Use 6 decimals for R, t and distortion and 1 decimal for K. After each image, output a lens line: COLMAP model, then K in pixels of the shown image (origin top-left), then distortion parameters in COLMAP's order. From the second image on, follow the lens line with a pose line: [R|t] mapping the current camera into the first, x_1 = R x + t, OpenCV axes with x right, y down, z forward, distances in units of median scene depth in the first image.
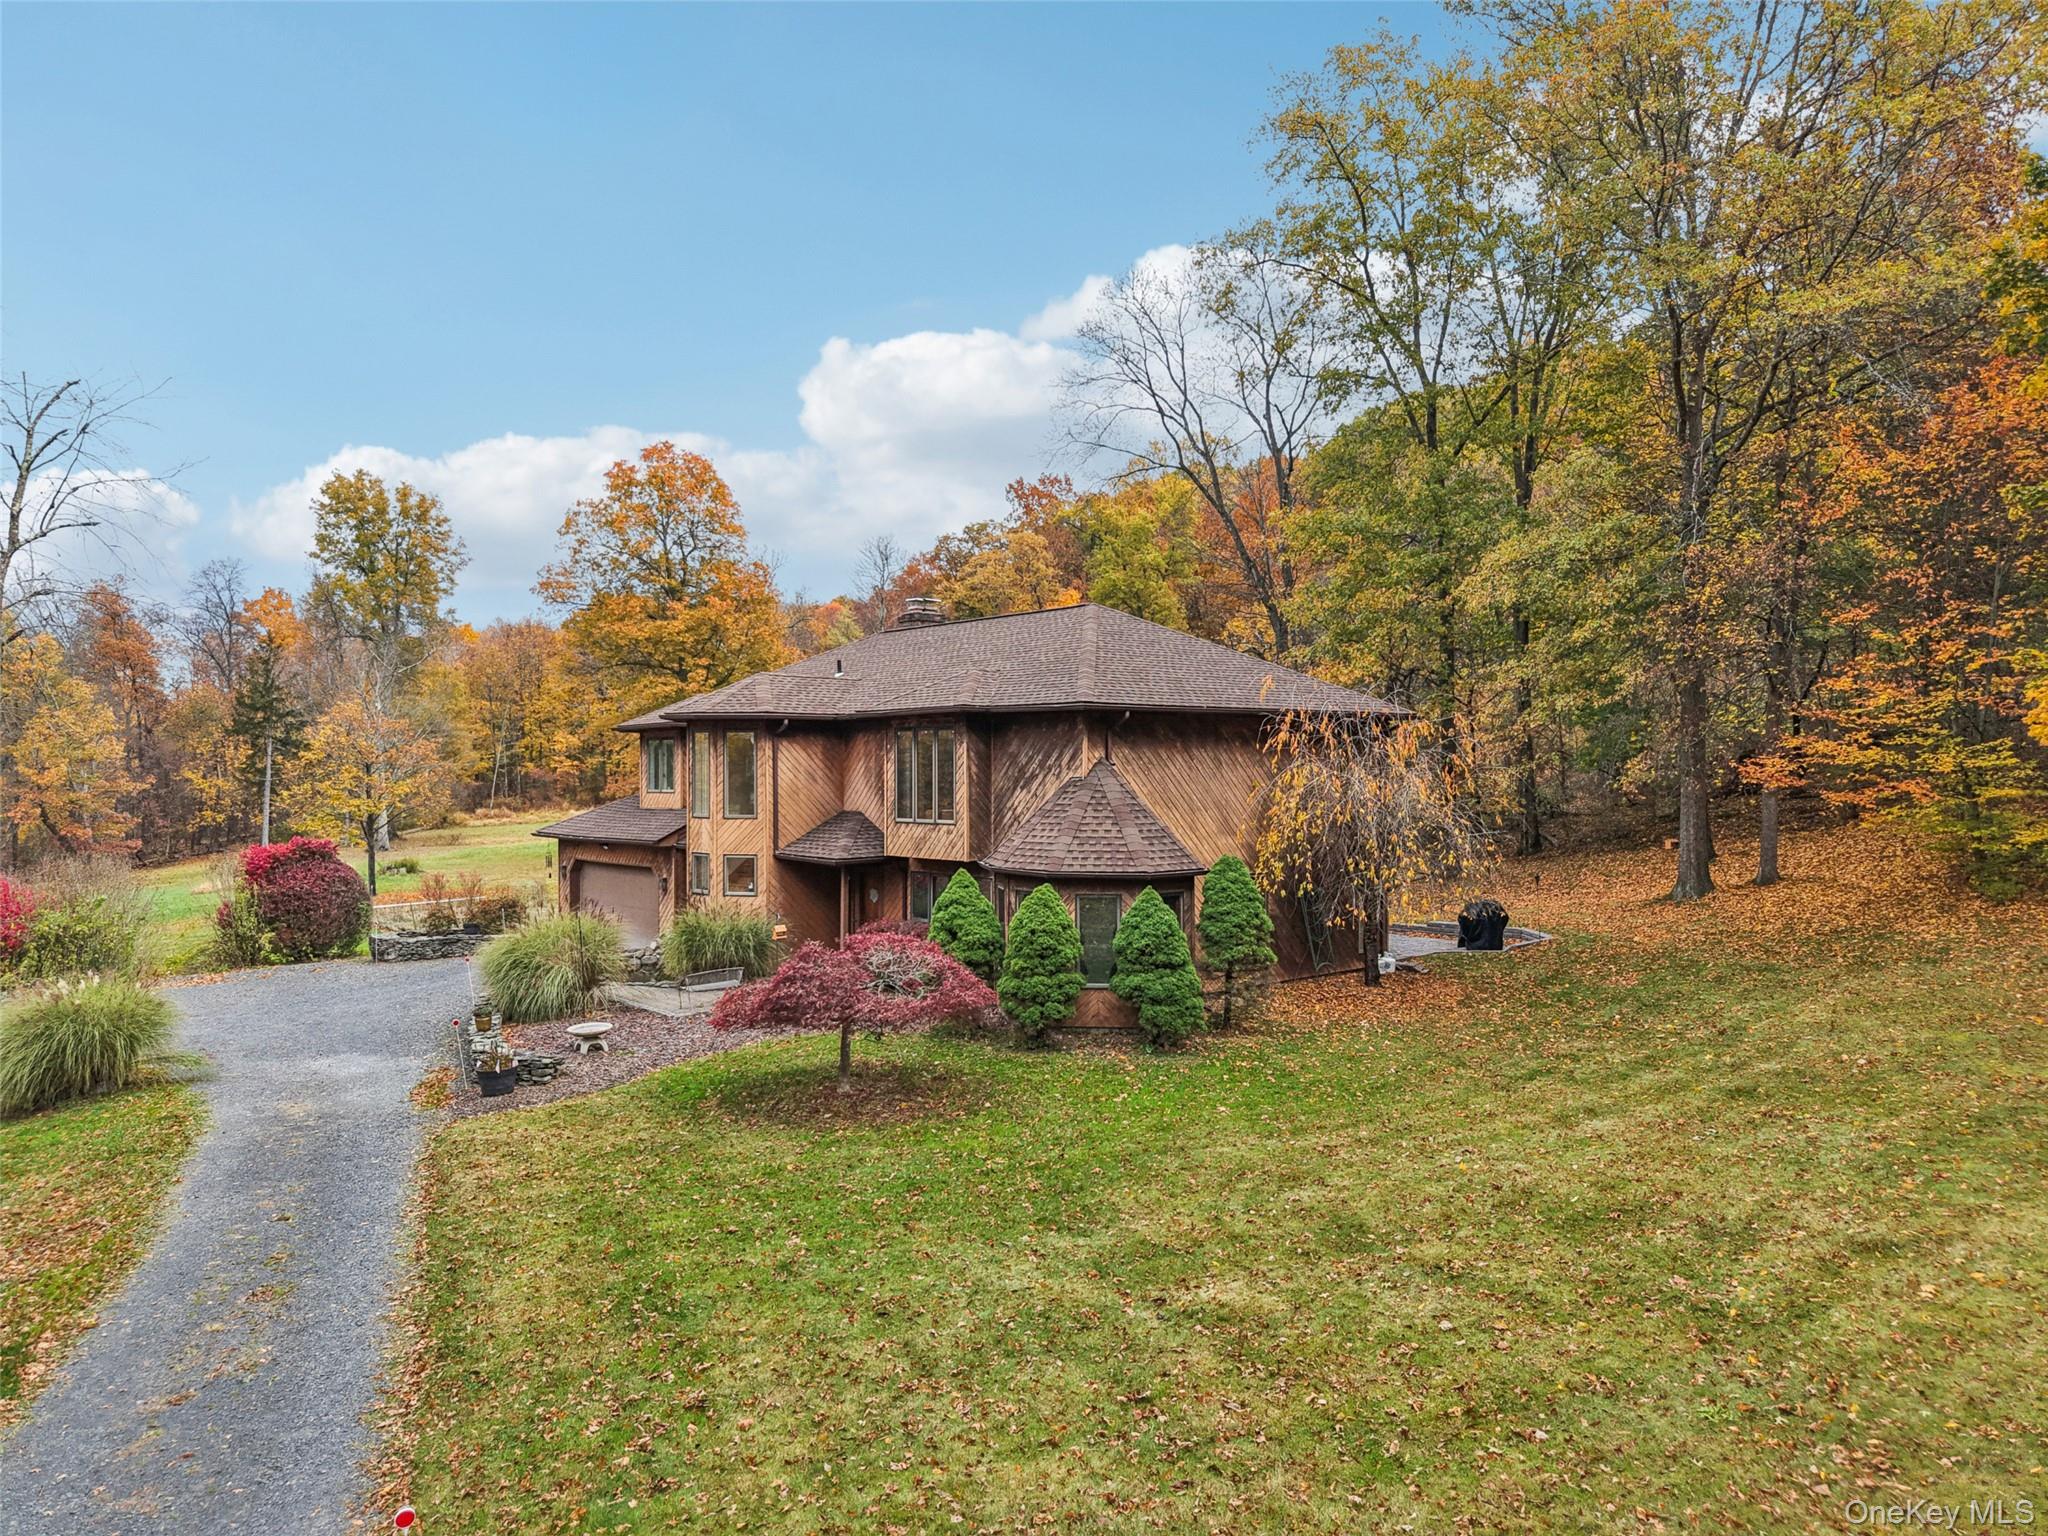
lens RADIAL K [[1402.3, 0, 1024.0], [0, 1402.3, 768.0], [0, 0, 1]] dist [-0.002490, -0.000748]
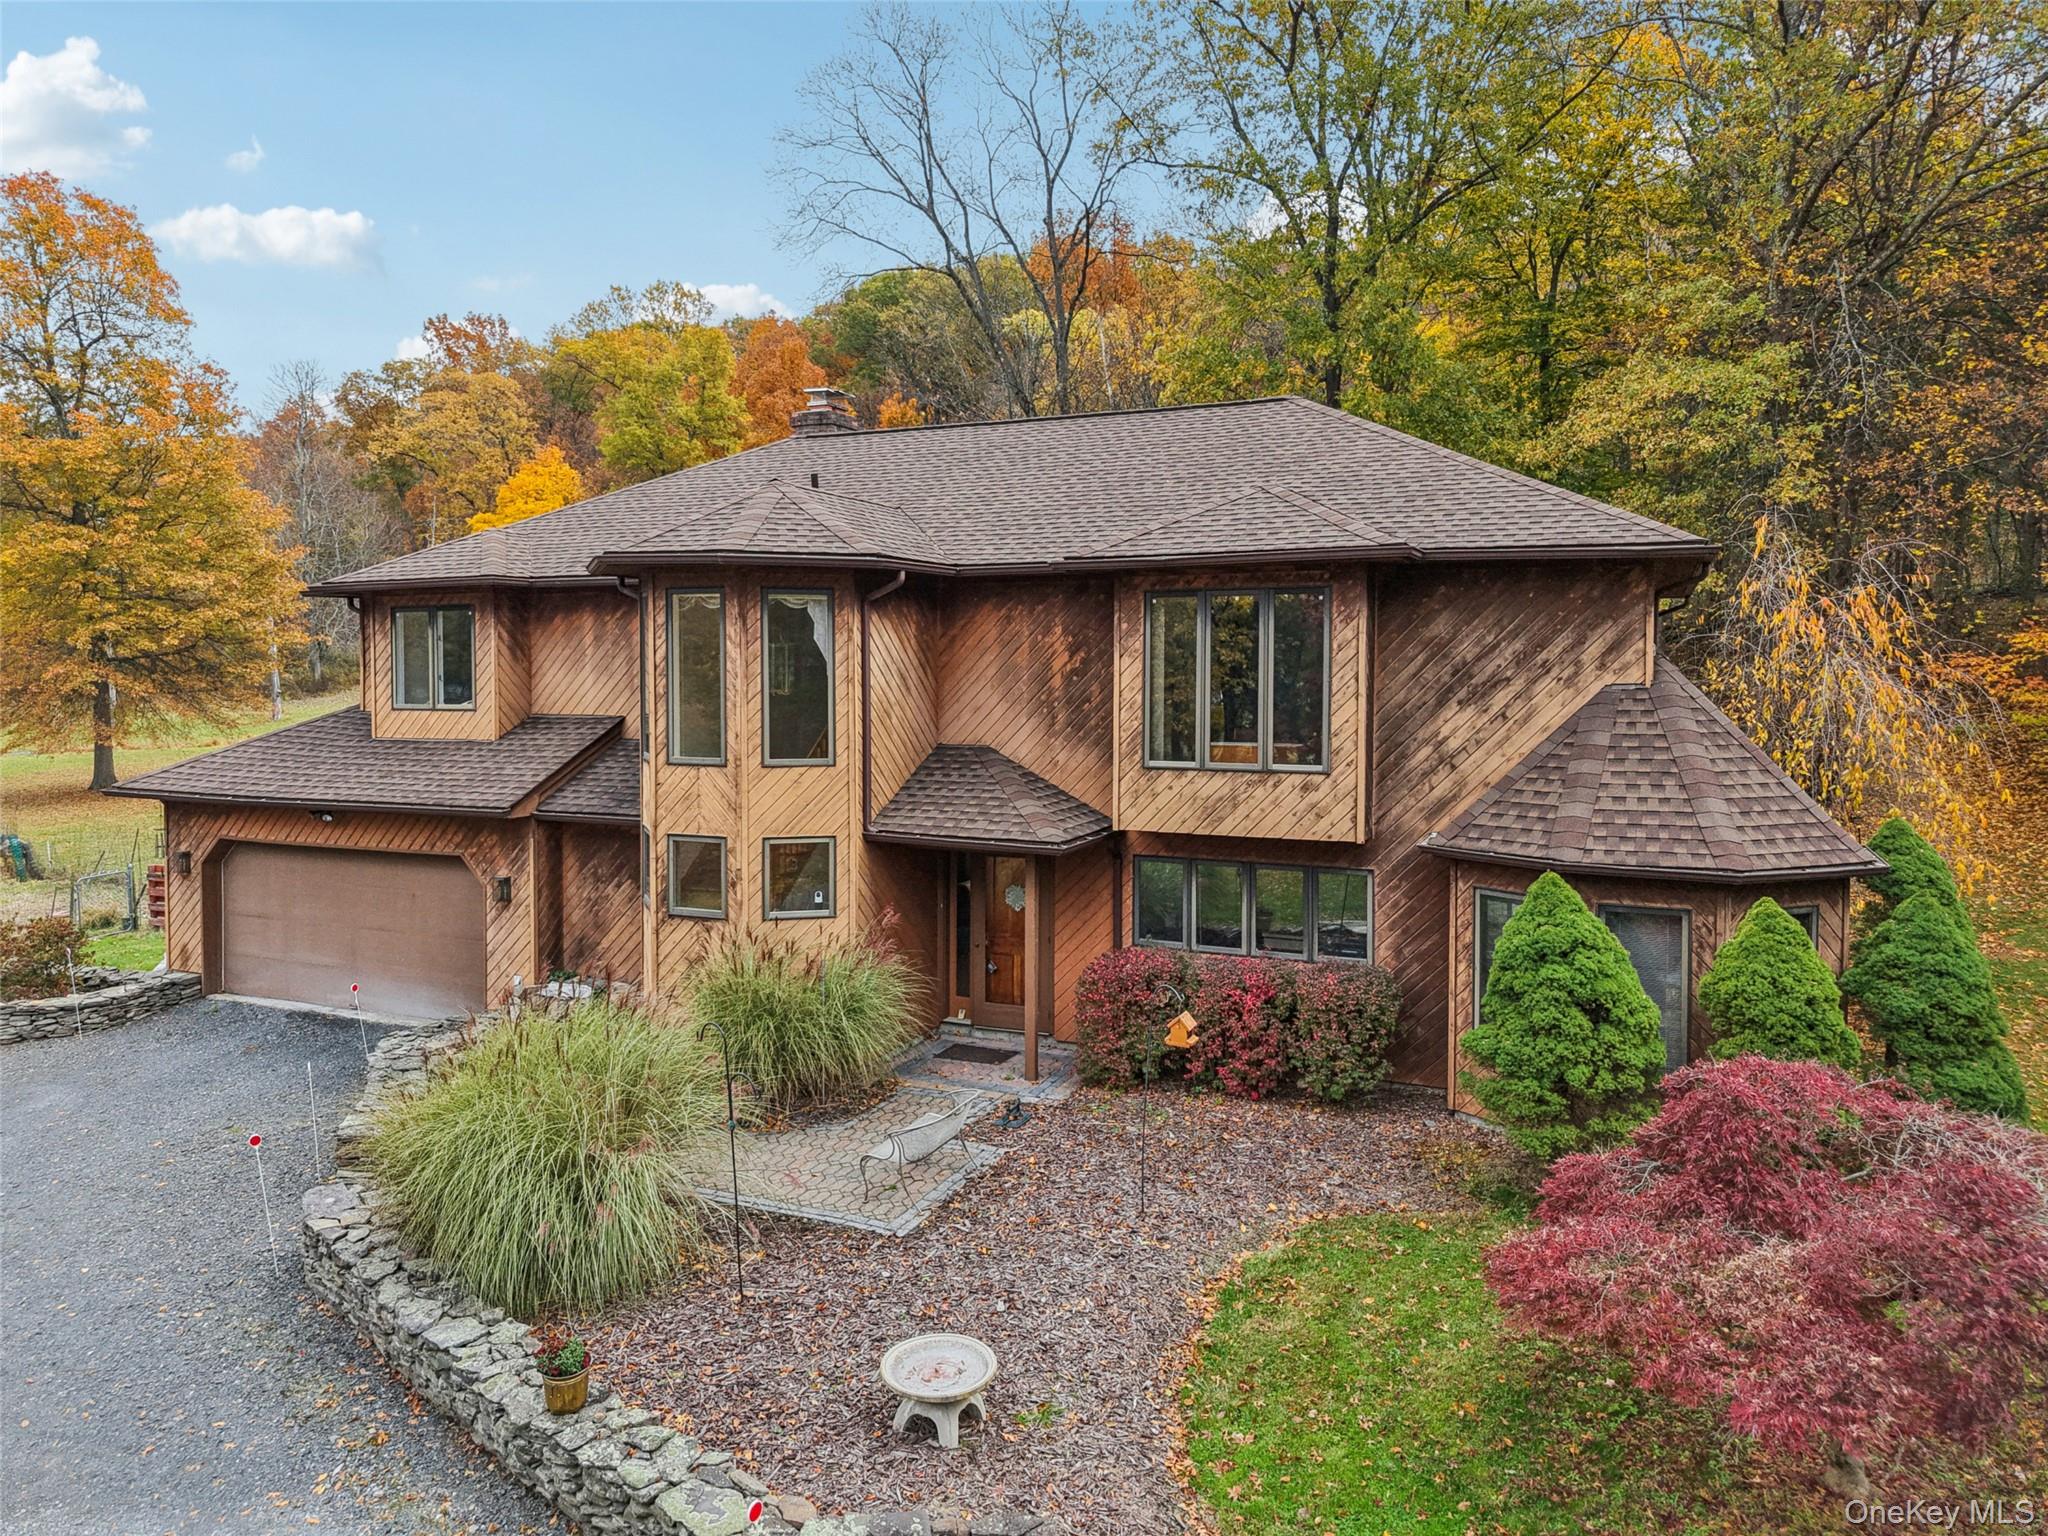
lens RADIAL K [[1424.8, 0, 1022.6], [0, 1424.8, 716.6], [0, 0, 1]] dist [0.003028, -0.003007]
pose [[0.908960, -0.015193, 0.416605, -0.335374], [-0.001676, 0.999194, 0.040096, -0.002016], [-0.416879, -0.037144, 0.908203, 0.499291]]
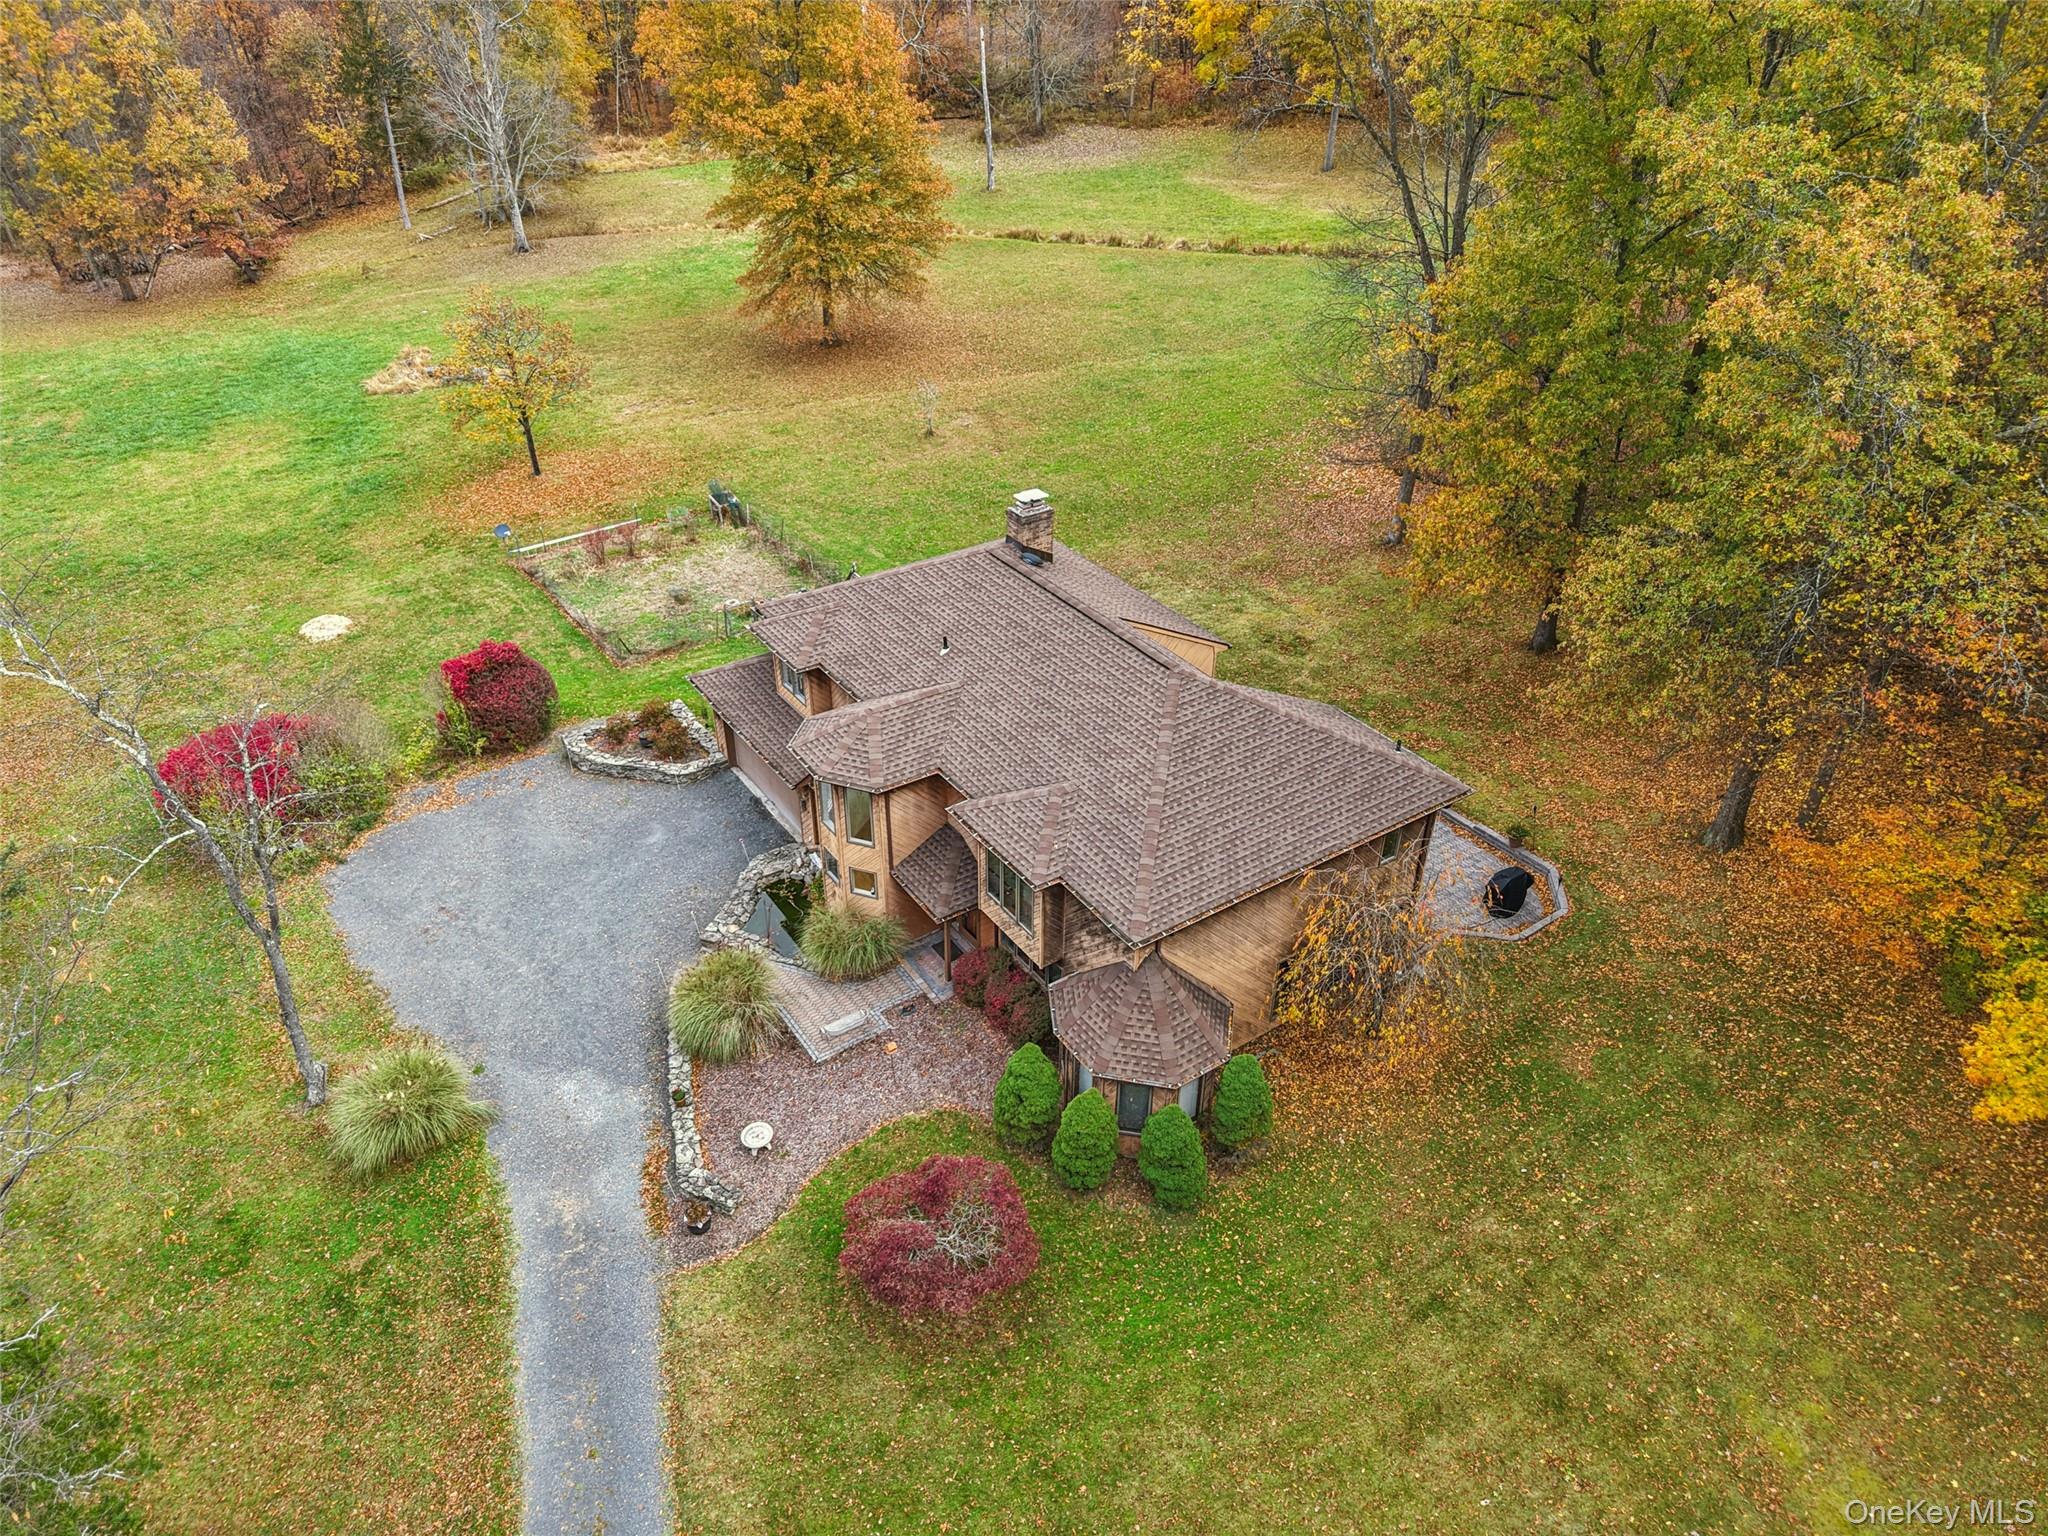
lens RADIAL K [[1436.8, 0, 1025.4], [0, 1436.8, 698.2], [0, 0, 1]] dist [-0.002360, 0.000630]
pose [[0.993299, 0.073898, -0.088863, 0.034334], [-0.016554, 0.851920, 0.523411, -0.698404], [0.114383, -0.518432, 0.847434, 0.048626]]
